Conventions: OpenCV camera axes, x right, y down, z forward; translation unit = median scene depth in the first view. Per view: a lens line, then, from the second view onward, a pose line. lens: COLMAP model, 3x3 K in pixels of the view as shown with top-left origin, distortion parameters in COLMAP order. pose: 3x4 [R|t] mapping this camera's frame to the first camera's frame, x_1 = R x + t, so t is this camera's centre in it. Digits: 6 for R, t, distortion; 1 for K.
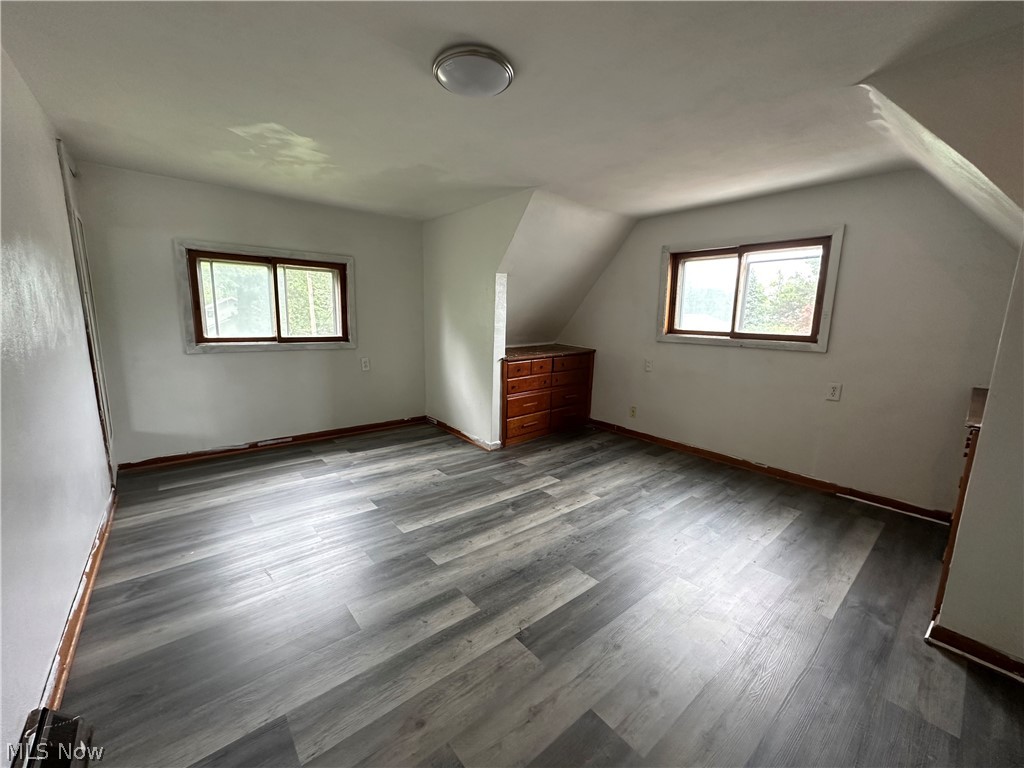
lens RADIAL K [[408.2, 0, 512.0], [0, 408.2, 384.0], [0, 0, 1]] dist [-0.003484, -0.000124]
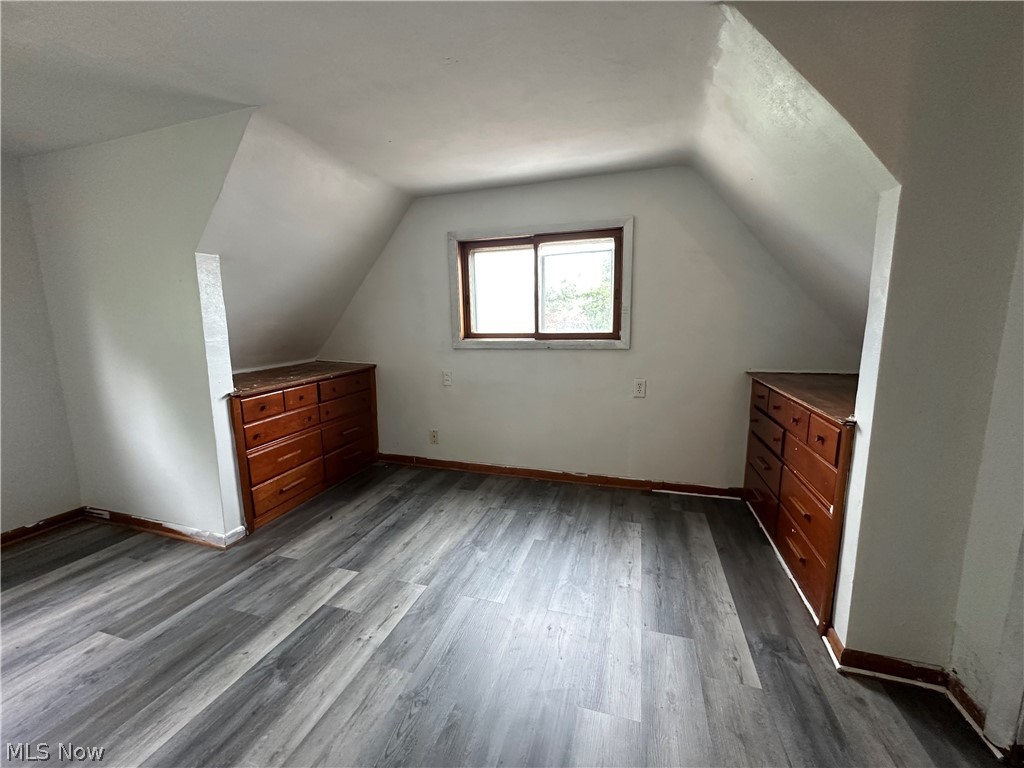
lens RADIAL K [[408.2, 0, 512.0], [0, 408.2, 384.0], [0, 0, 1]] dist [-0.003484, -0.000124]
pose [[0.842665, -0.113400, 0.526361, 0.015480], [0.122281, 0.992332, 0.018025, -0.039518], [-0.524369, 0.049175, 0.850070, 0.278925]]
